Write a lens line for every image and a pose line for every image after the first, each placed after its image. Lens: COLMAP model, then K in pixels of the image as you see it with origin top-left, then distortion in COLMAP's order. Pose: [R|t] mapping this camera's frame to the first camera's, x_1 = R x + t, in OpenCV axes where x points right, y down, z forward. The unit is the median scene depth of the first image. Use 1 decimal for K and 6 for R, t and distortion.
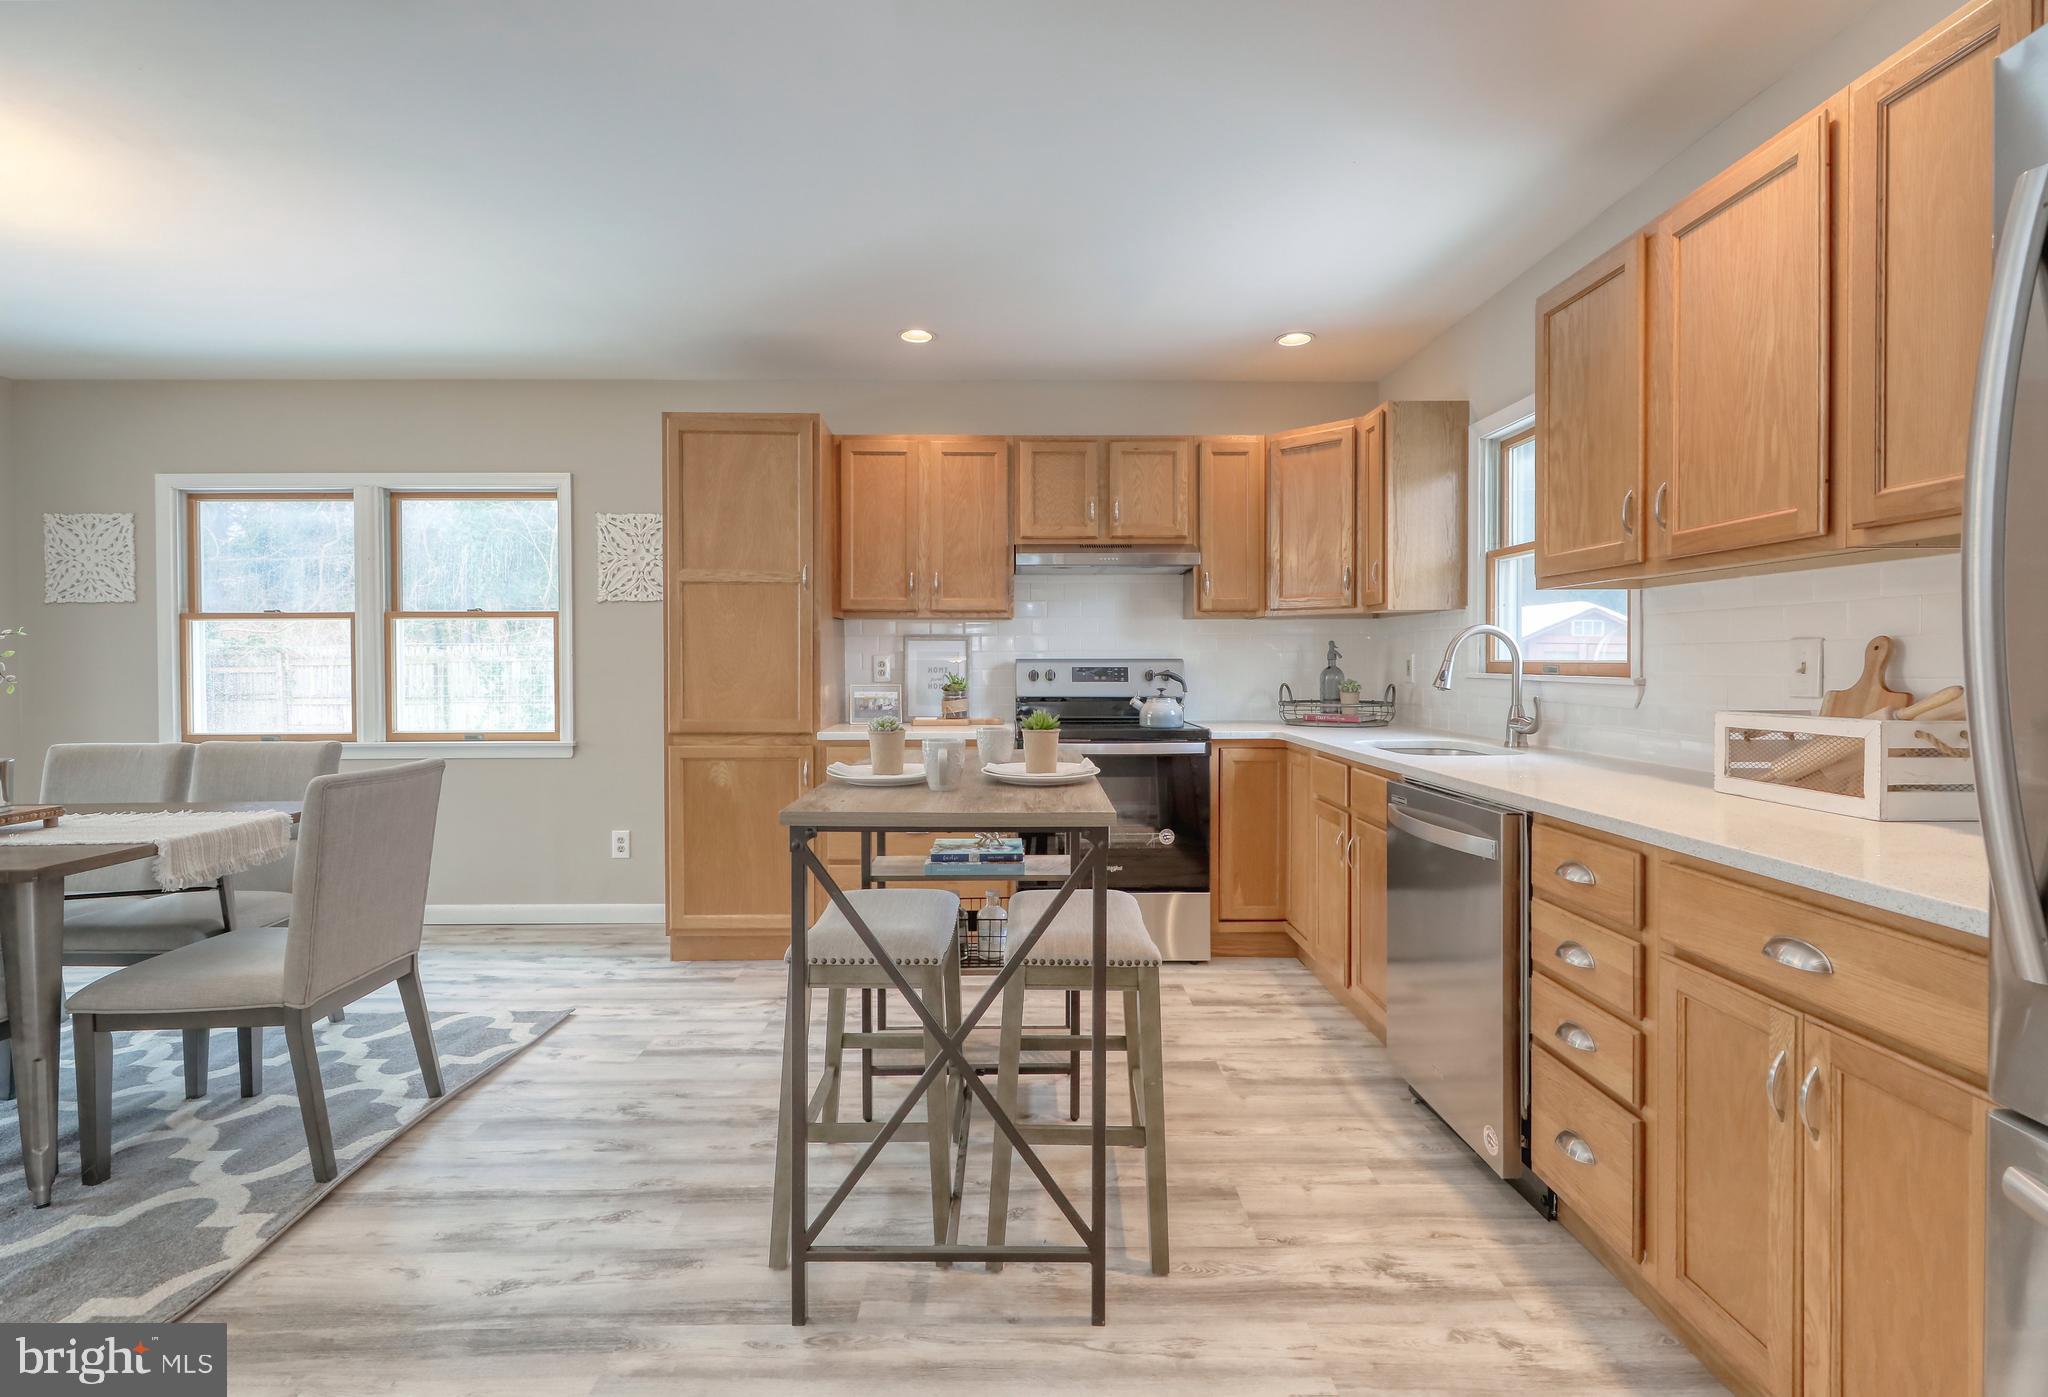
lens RADIAL K [[948.1, 0, 1032.1], [0, 948.1, 673.2], [0, 0, 1]] dist [0.000635, -0.000779]
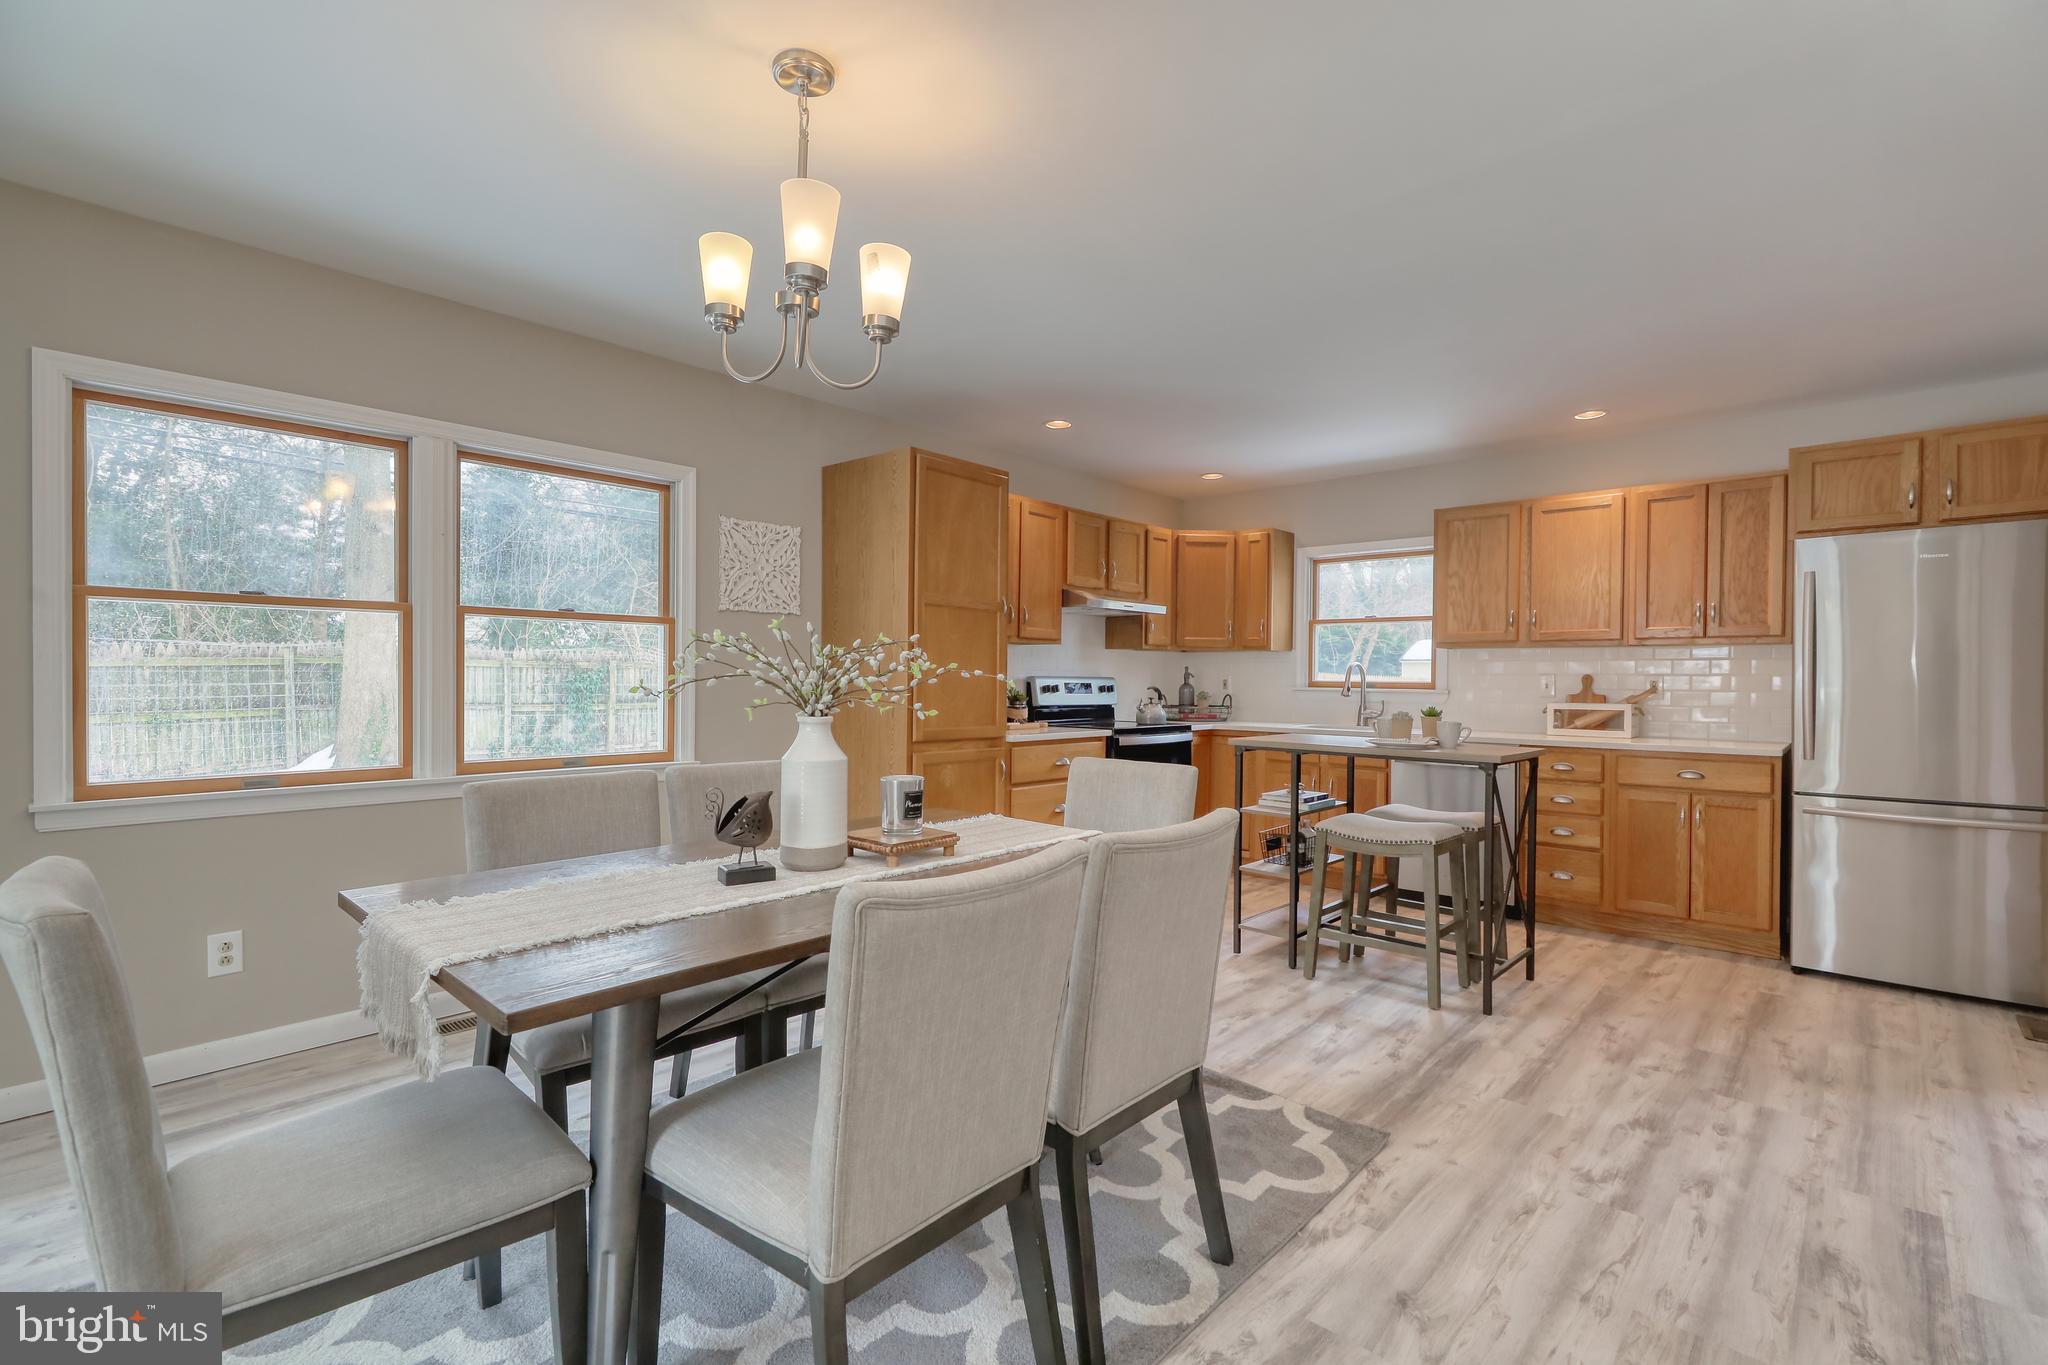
lens RADIAL K [[925.3, 0, 1036.0], [0, 925.3, 687.3], [0, 0, 1]] dist [-0.000540, 0.000736]
pose [[0.679613, 0.002111, 0.733568, -1.069889], [-0.001365, 0.999998, -0.001613, 0.002236], [-0.733569, 0.000095, 0.679614, 0.175155]]
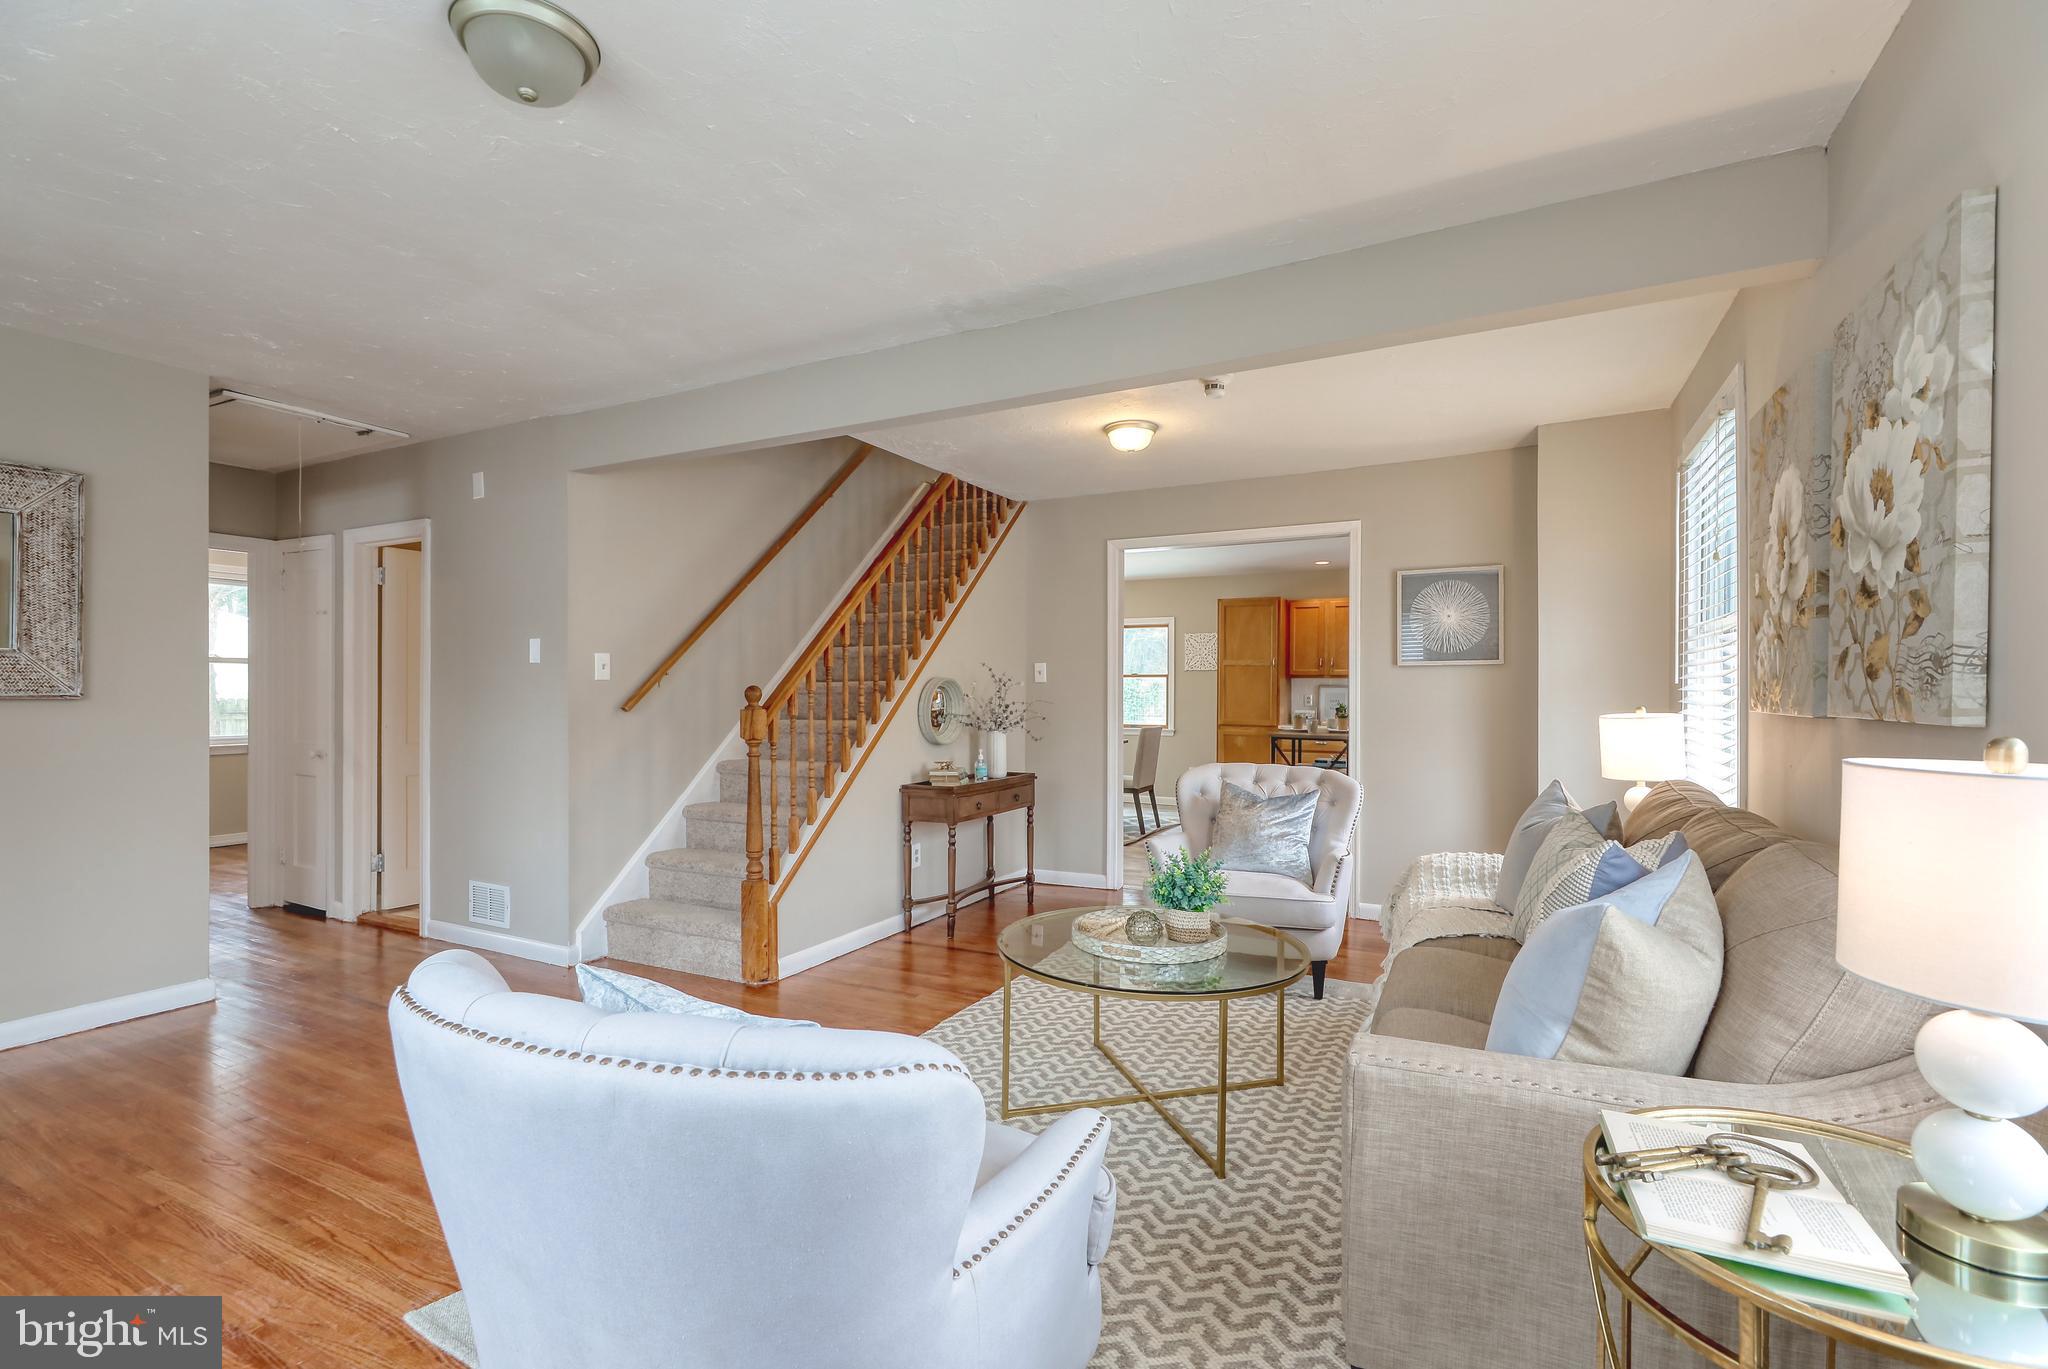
lens RADIAL K [[925.3, 0, 988.6], [0, 925.3, 691.0], [0, 0, 1]] dist [-0.000540, 0.000736]
pose [[0.867356, 0.008147, -0.497622, 0.318030], [-0.014482, 0.999856, -0.008871, 0.005208], [0.497478, 0.014901, 0.867349, -1.471297]]
